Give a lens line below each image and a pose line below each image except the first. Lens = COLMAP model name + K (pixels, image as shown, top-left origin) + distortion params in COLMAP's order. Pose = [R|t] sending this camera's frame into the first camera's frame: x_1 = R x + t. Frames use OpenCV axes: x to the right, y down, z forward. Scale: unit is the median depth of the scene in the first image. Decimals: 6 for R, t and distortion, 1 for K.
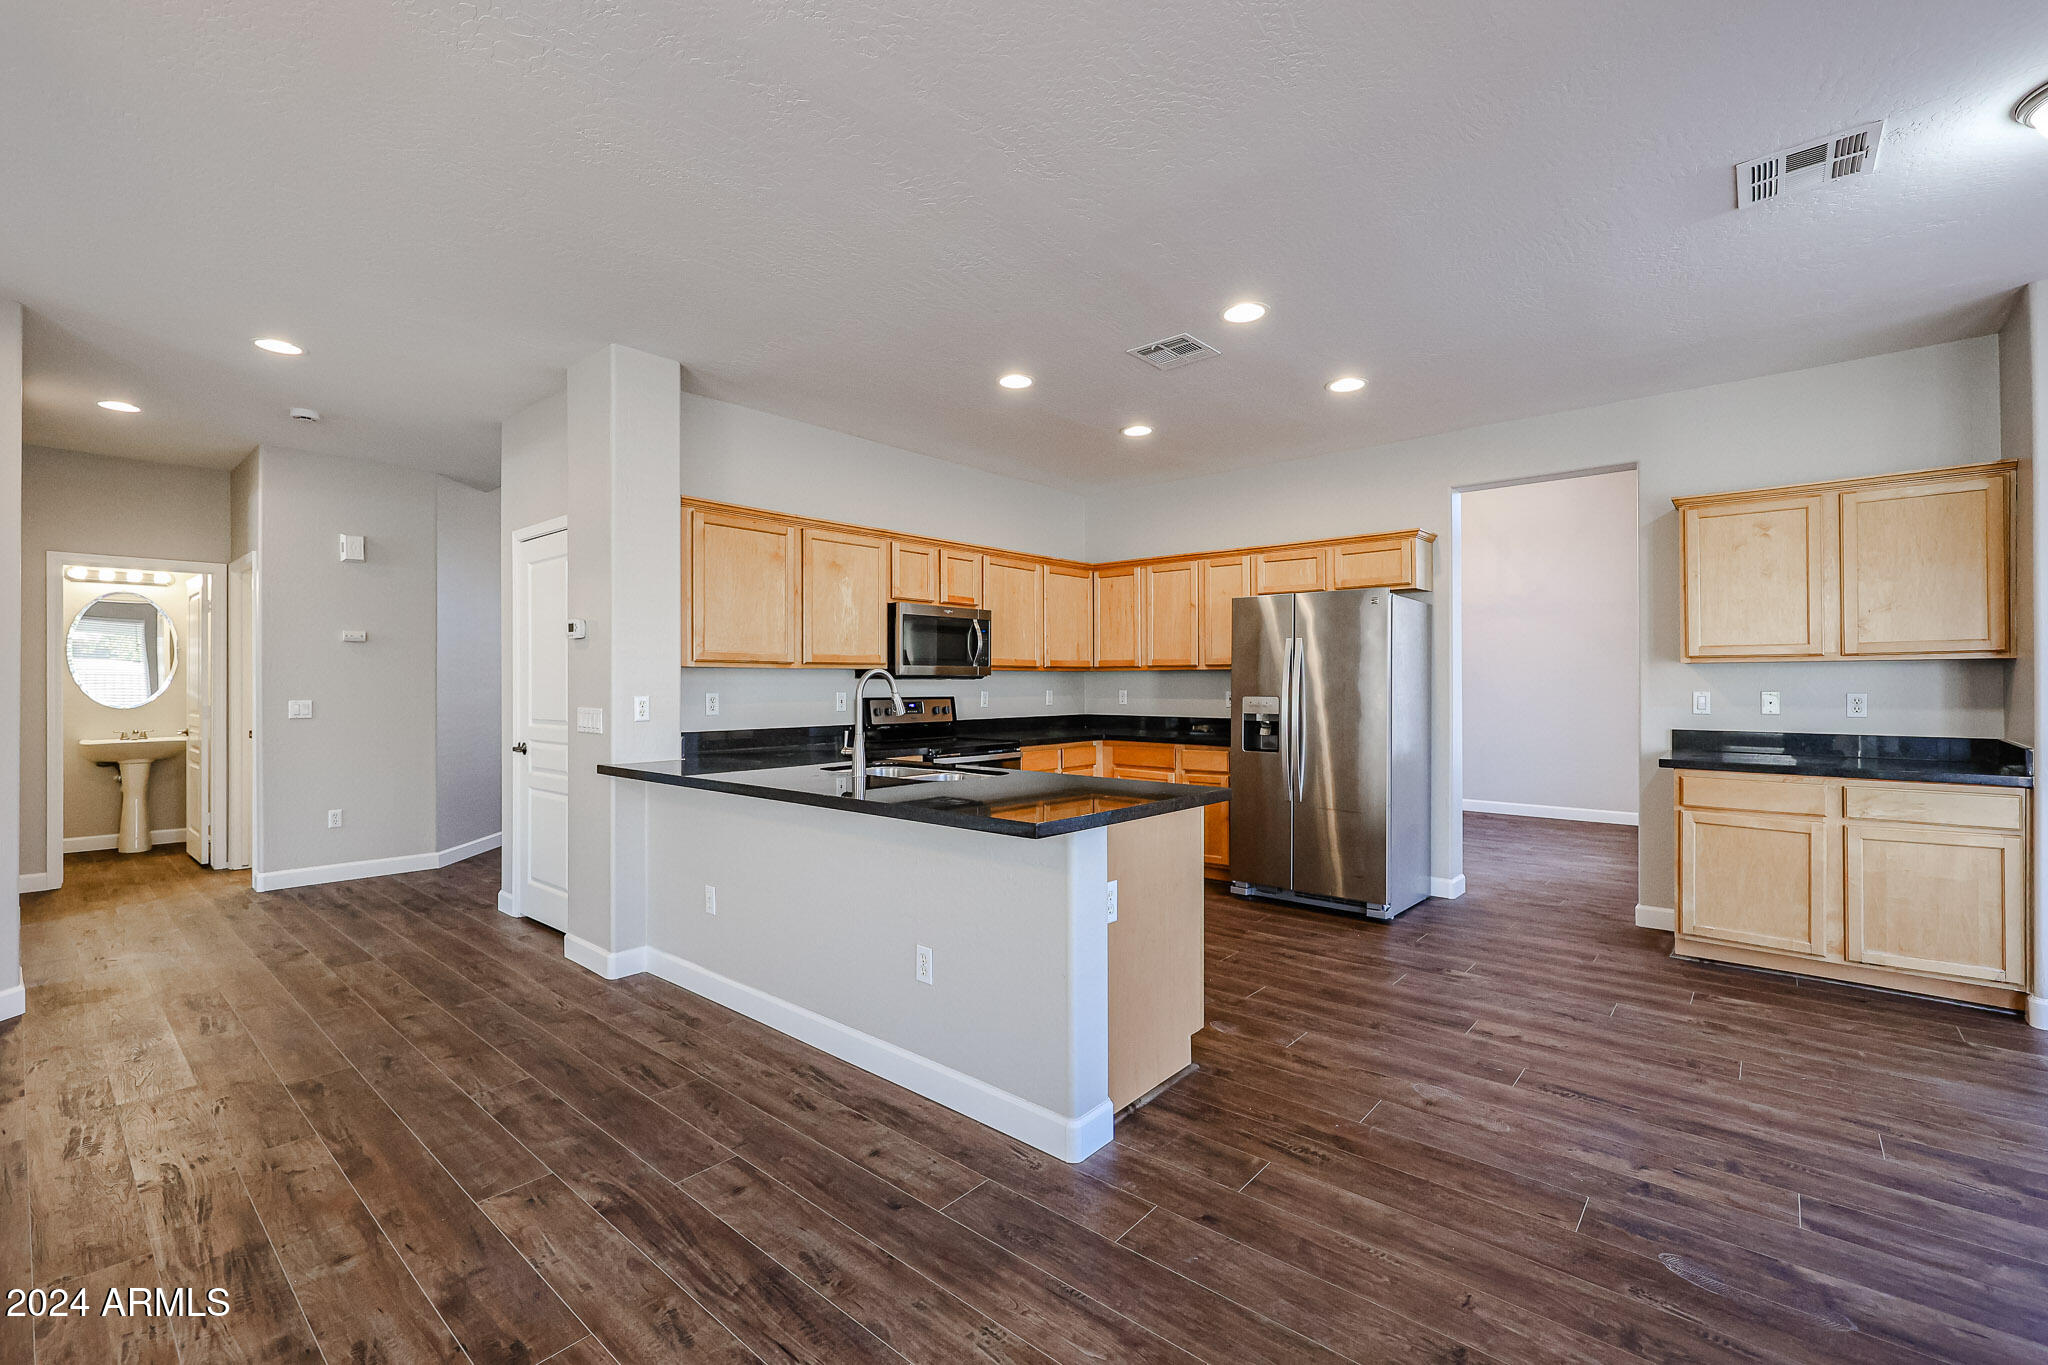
lens RADIAL K [[871.3, 0, 1017.3], [0, 871.3, 683.2], [0, 0, 1]] dist [0.001618, 0.000378]
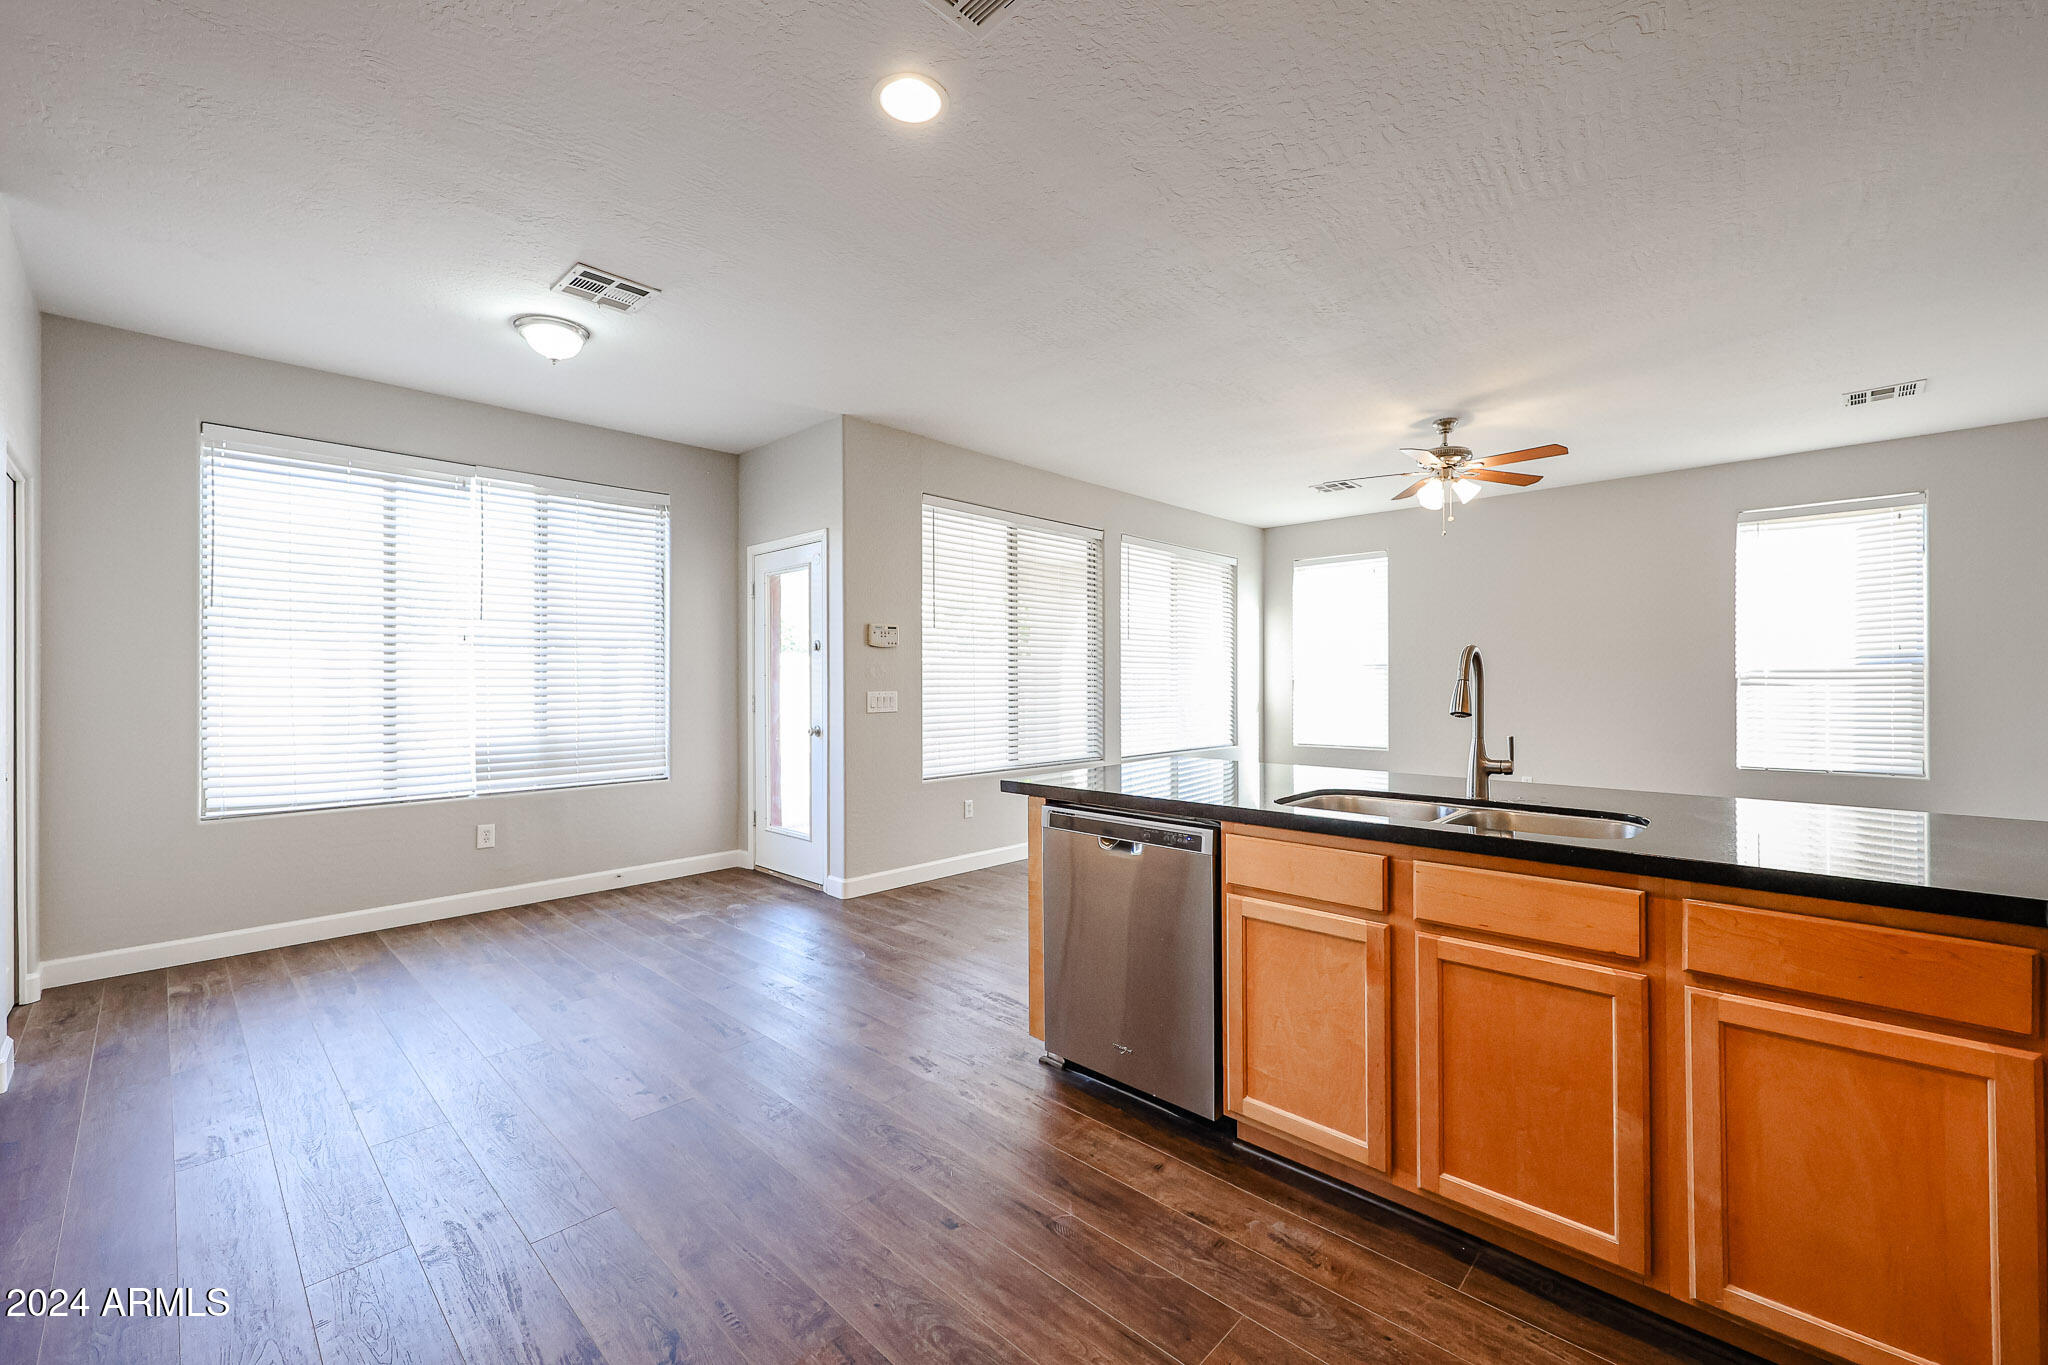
lens RADIAL K [[831.5, 0, 1024.0], [0, 831.5, 682.5], [0, 0, 1]] dist [0.000038, -0.000040]
pose [[-0.998999, 0.004059, 0.044542, 0.116017], [0.004171, 0.999988, 0.002433, 0.006649], [-0.044531, 0.002617, -0.999005, 1.243314]]
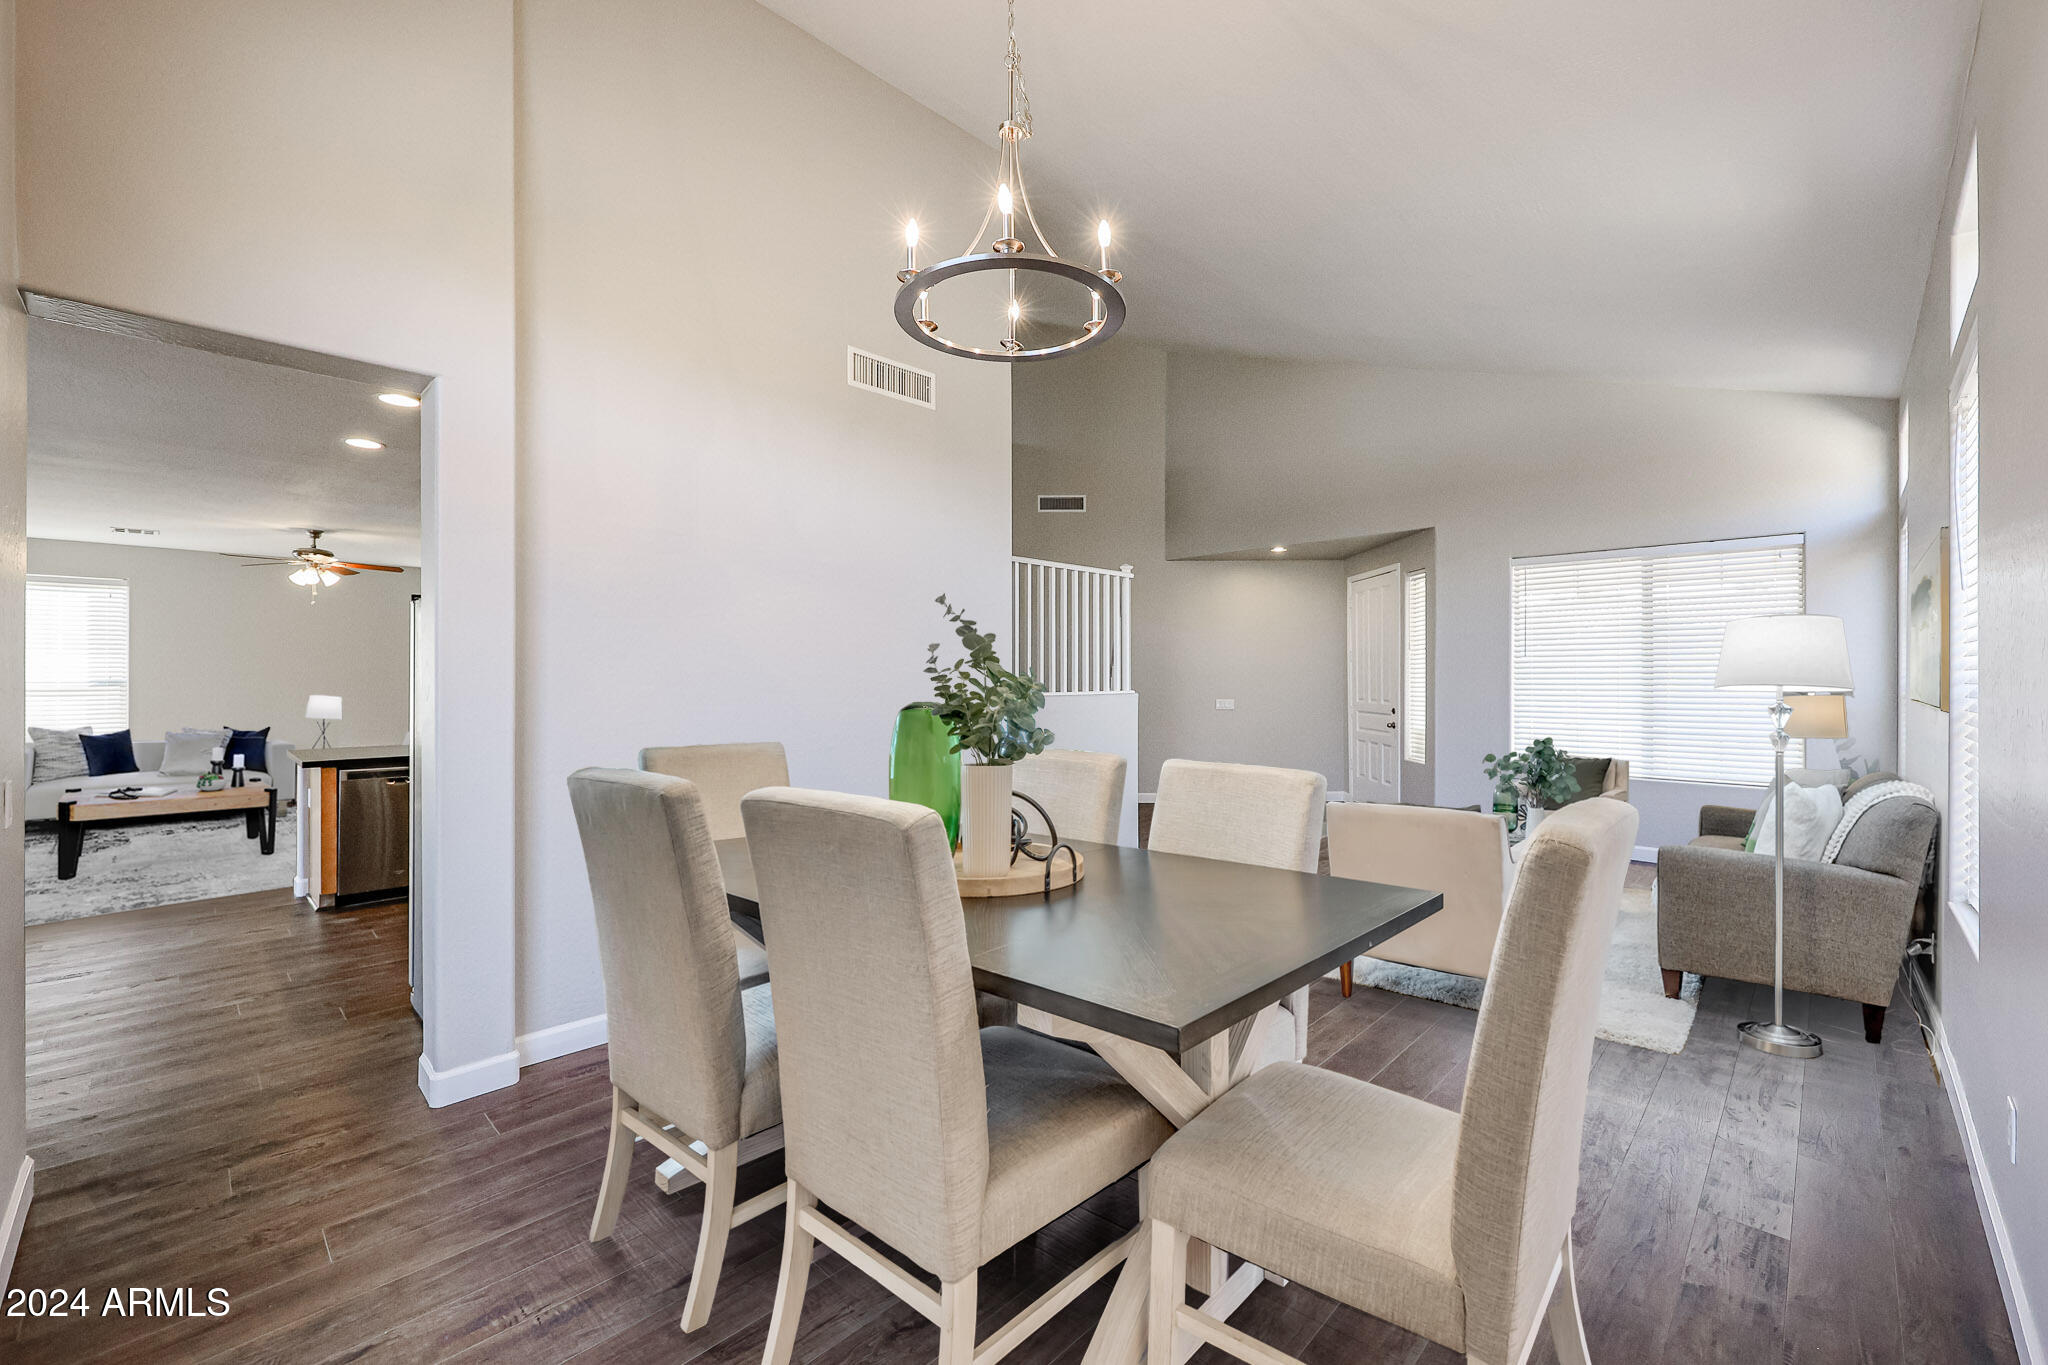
lens RADIAL K [[831.2, 0, 1015.2], [0, 831.2, 688.1], [0, 0, 1]] dist [0.000645, 0.000020]
pose [[-0.062830, 0.007664, -0.997995, 1.181993], [-0.000105, 0.999970, 0.007686, -0.025956], [0.998024, 0.000588, -0.062827, 1.641889]]
